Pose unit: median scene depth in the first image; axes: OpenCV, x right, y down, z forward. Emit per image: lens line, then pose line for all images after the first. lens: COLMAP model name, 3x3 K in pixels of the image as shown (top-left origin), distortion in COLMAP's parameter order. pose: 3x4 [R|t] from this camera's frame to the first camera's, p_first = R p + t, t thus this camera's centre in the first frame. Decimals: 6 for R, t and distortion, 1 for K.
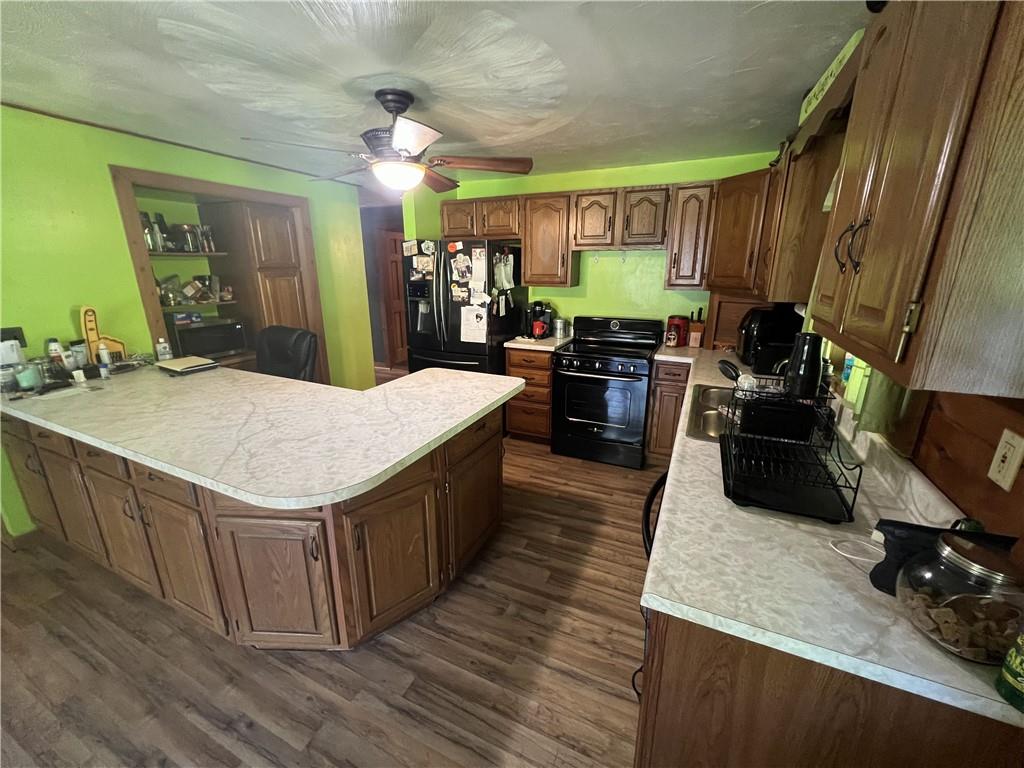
lens RADIAL K [[409.2, 0, 513.9], [0, 409.2, 384.5], [0, 0, 1]] dist [-0.001515, 0.000190]
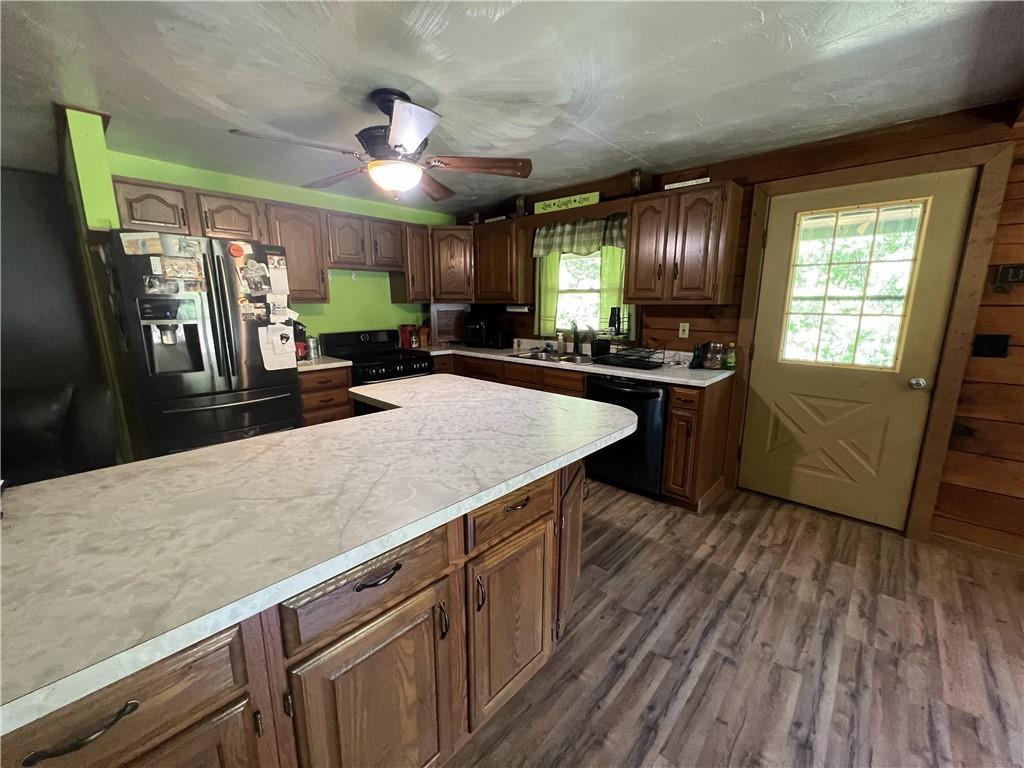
lens RADIAL K [[409.2, 0, 515.1], [0, 409.2, 382.0], [0, 0, 1]] dist [-0.001515, 0.000190]
pose [[0.305882, -0.184927, 0.933937, -0.759454], [0.264959, 0.958736, 0.103058, -0.042550], [-0.914458, 0.215931, 0.342259, 0.324258]]
